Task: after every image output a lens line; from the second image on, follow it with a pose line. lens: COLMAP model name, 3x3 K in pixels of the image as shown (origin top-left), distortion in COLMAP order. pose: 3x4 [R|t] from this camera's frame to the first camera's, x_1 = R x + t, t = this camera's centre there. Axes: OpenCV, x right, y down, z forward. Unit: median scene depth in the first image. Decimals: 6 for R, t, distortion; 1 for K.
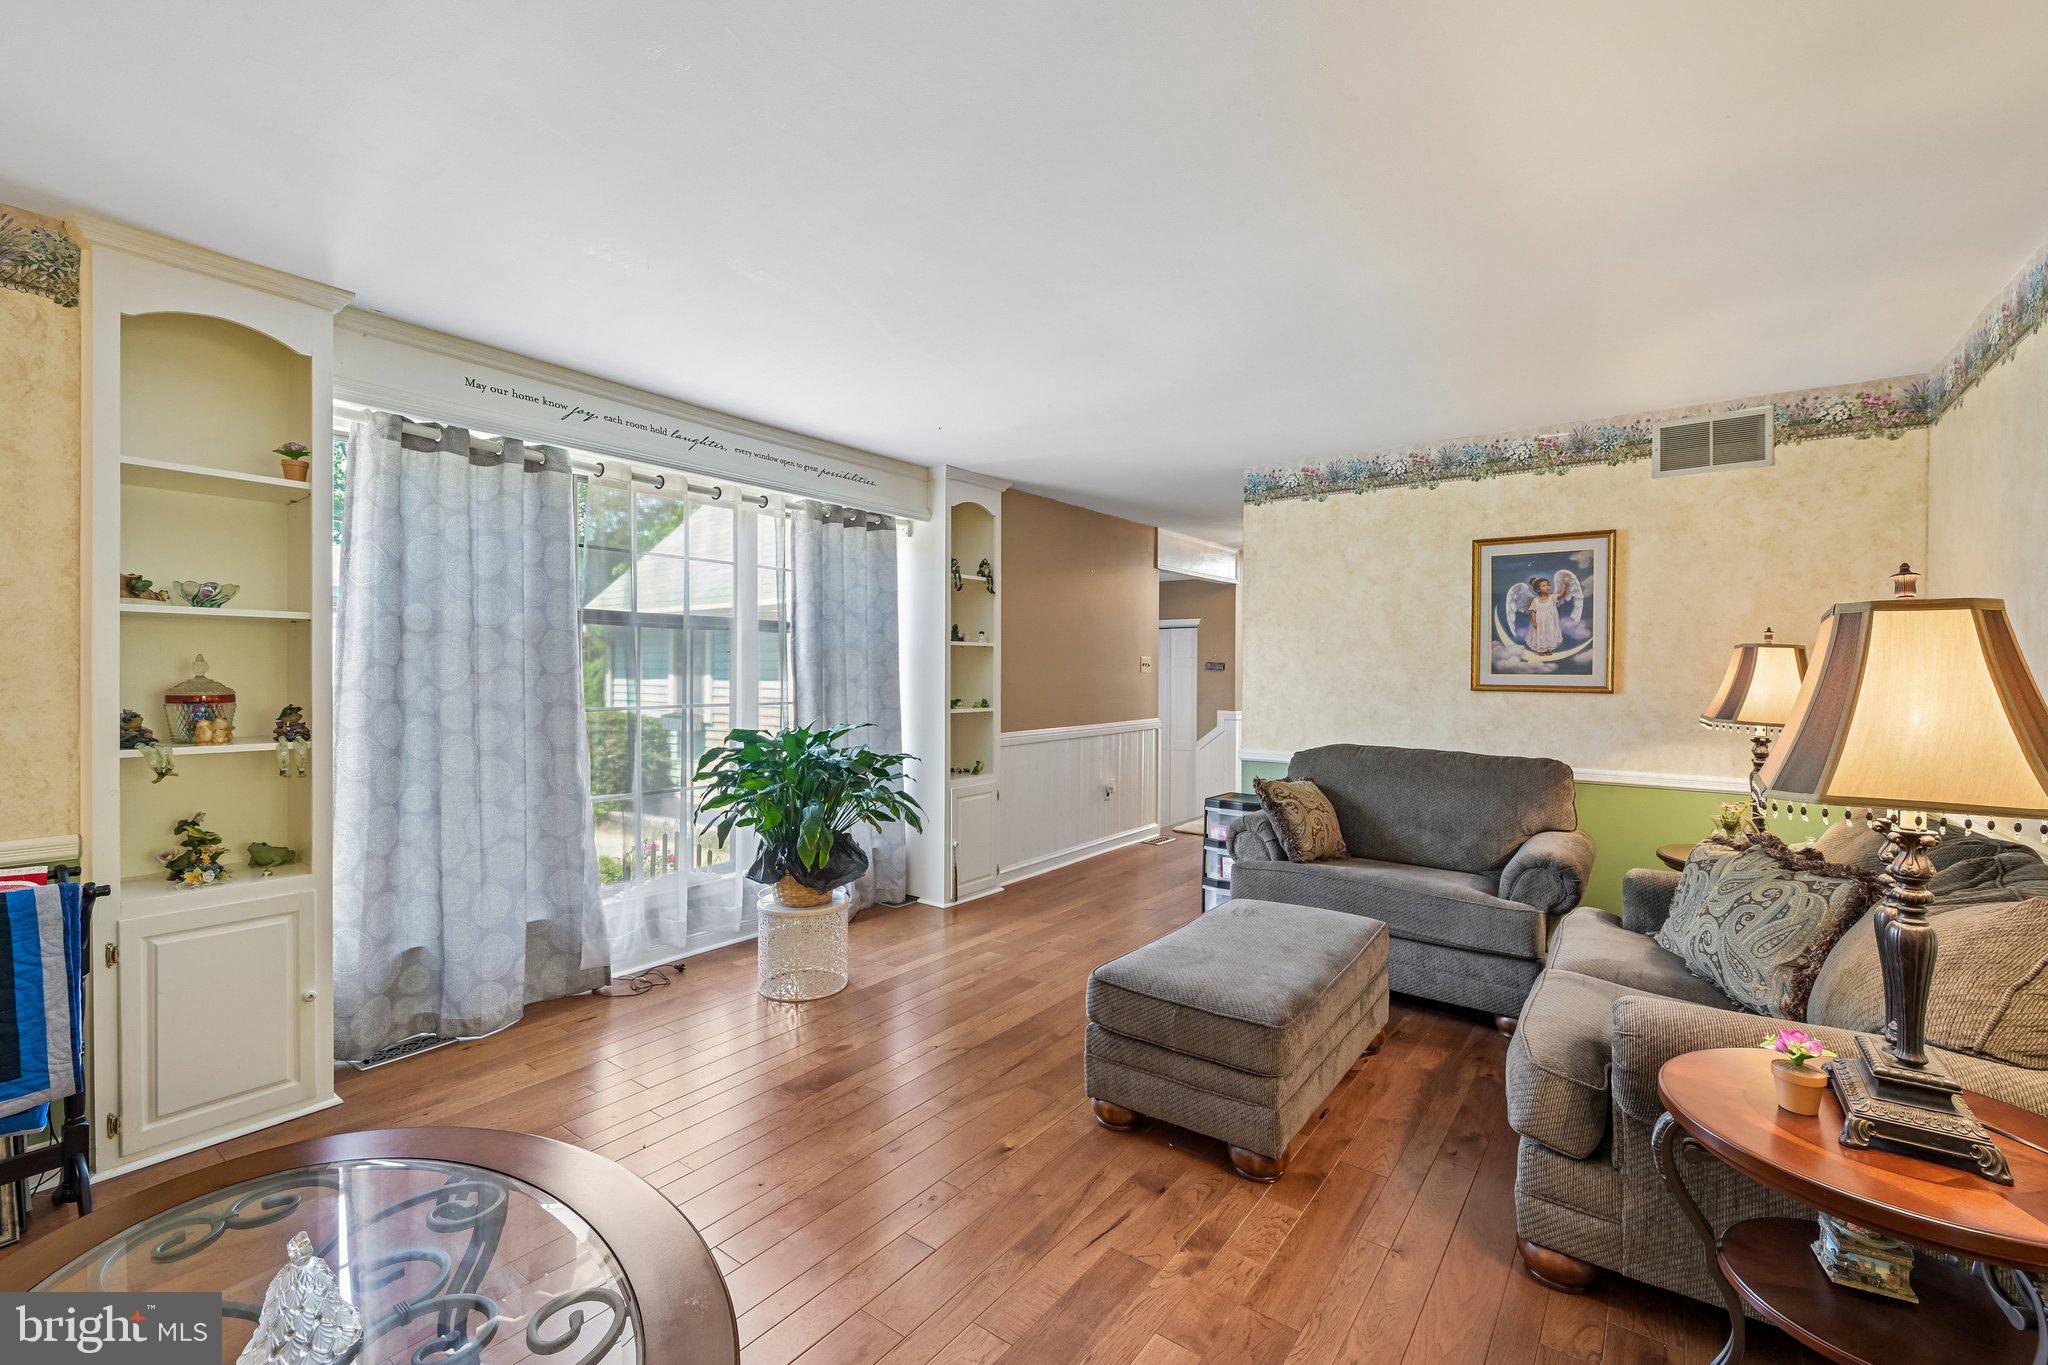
lens RADIAL K [[879.9, 0, 1019.0], [0, 879.9, 675.6], [0, 0, 1]] dist [-0.000084, 0.000045]
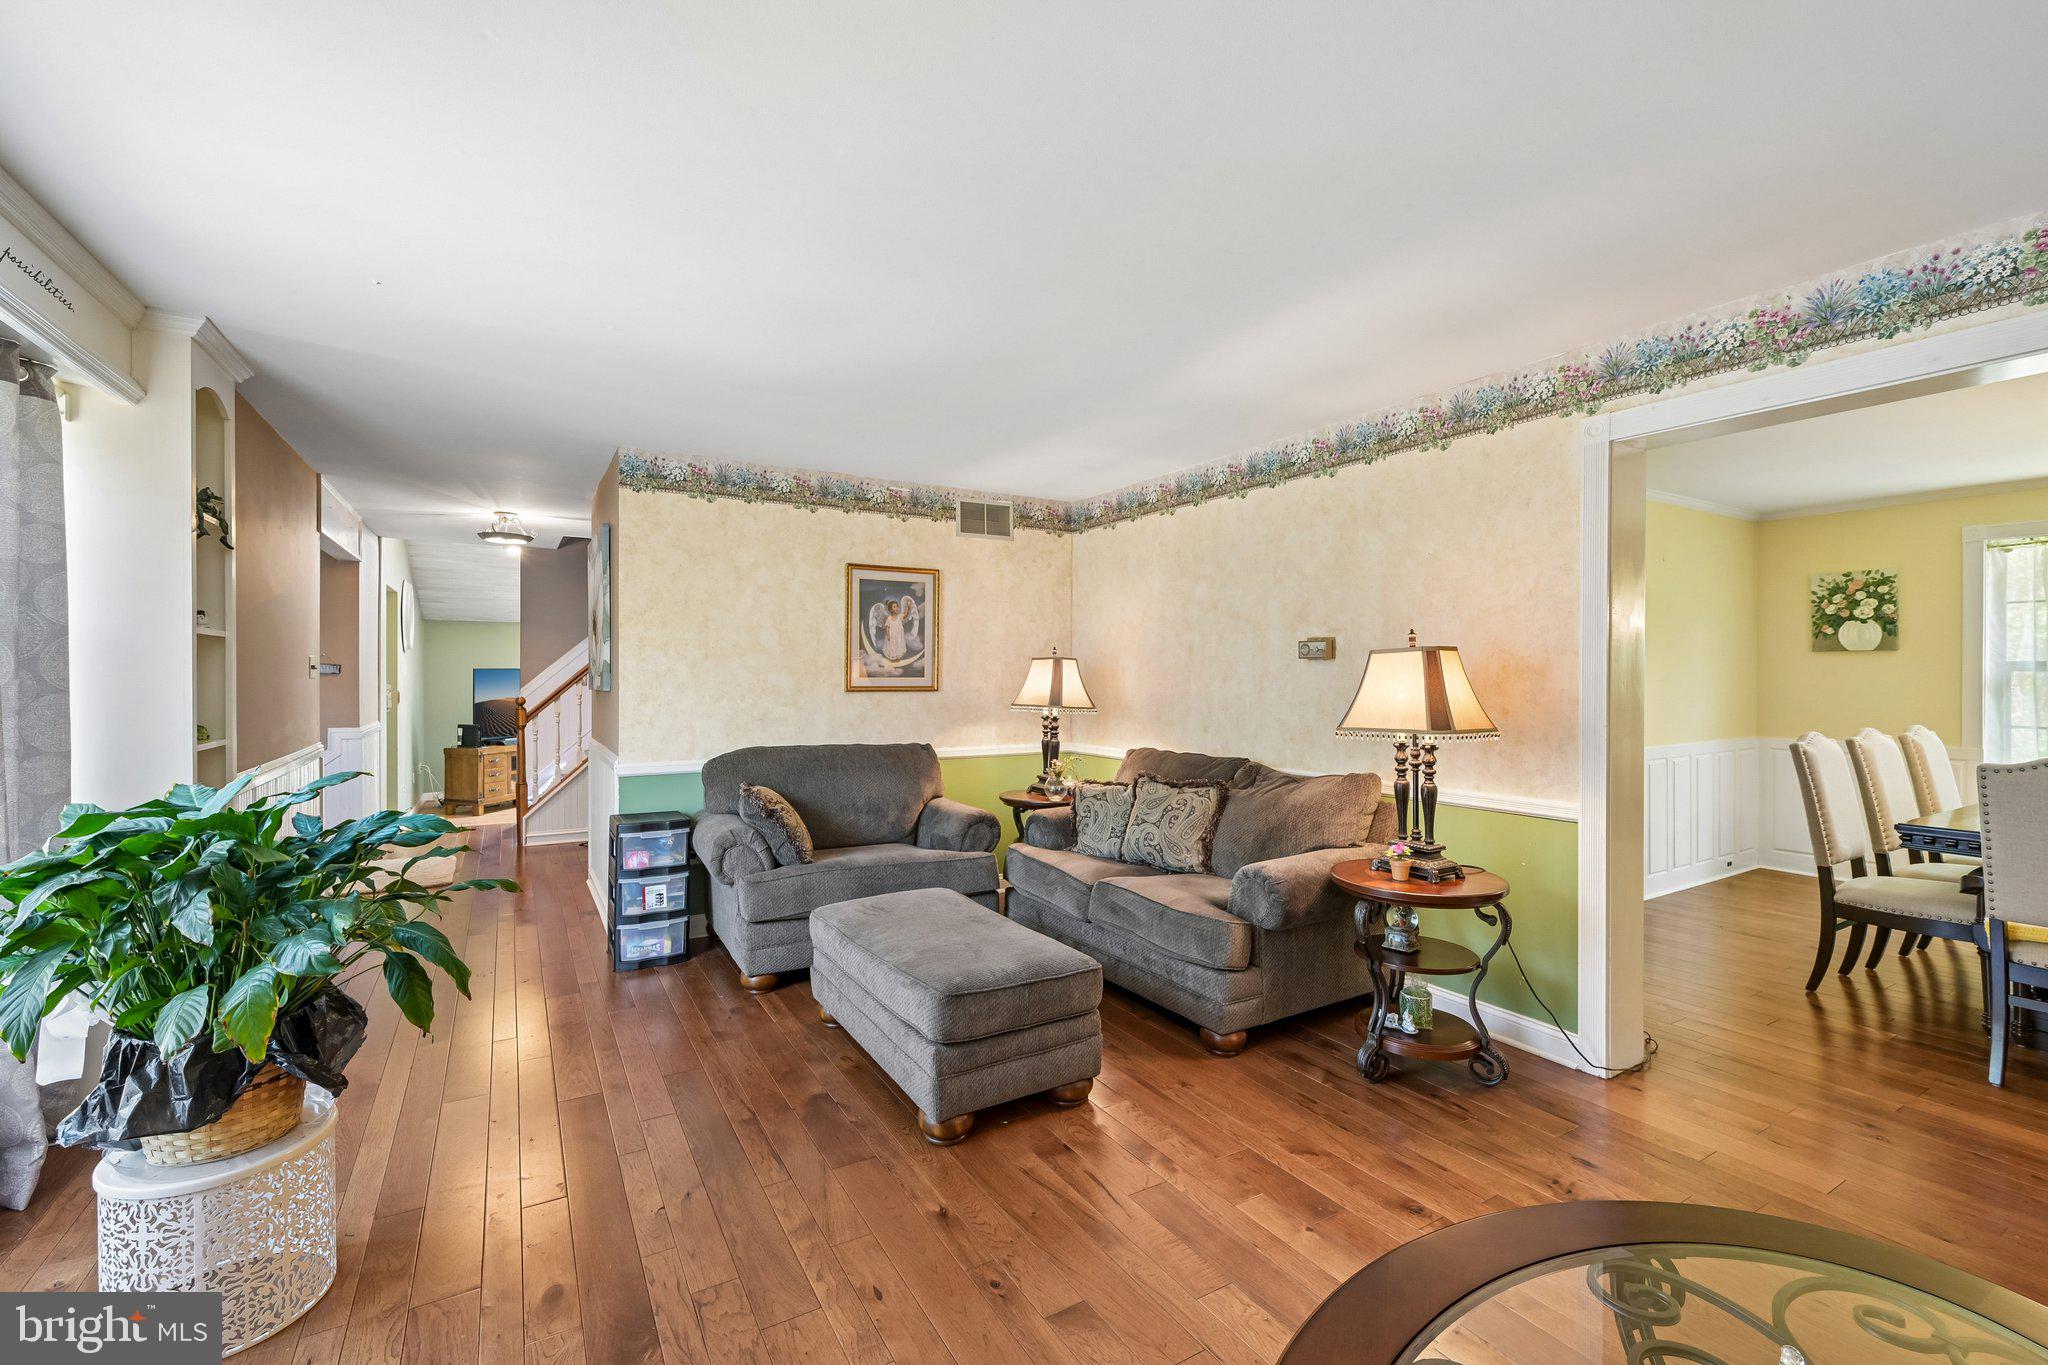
lens RADIAL K [[867.5, 0, 1029.1], [0, 867.5, 683.7], [0, 0, 1]] dist [-0.000766, 0.000133]
pose [[0.373348, -0.014625, 0.927576, -0.490926], [0.006790, 0.999892, 0.013032, -0.007284], [-0.927667, 0.001432, 0.373407, 0.363760]]
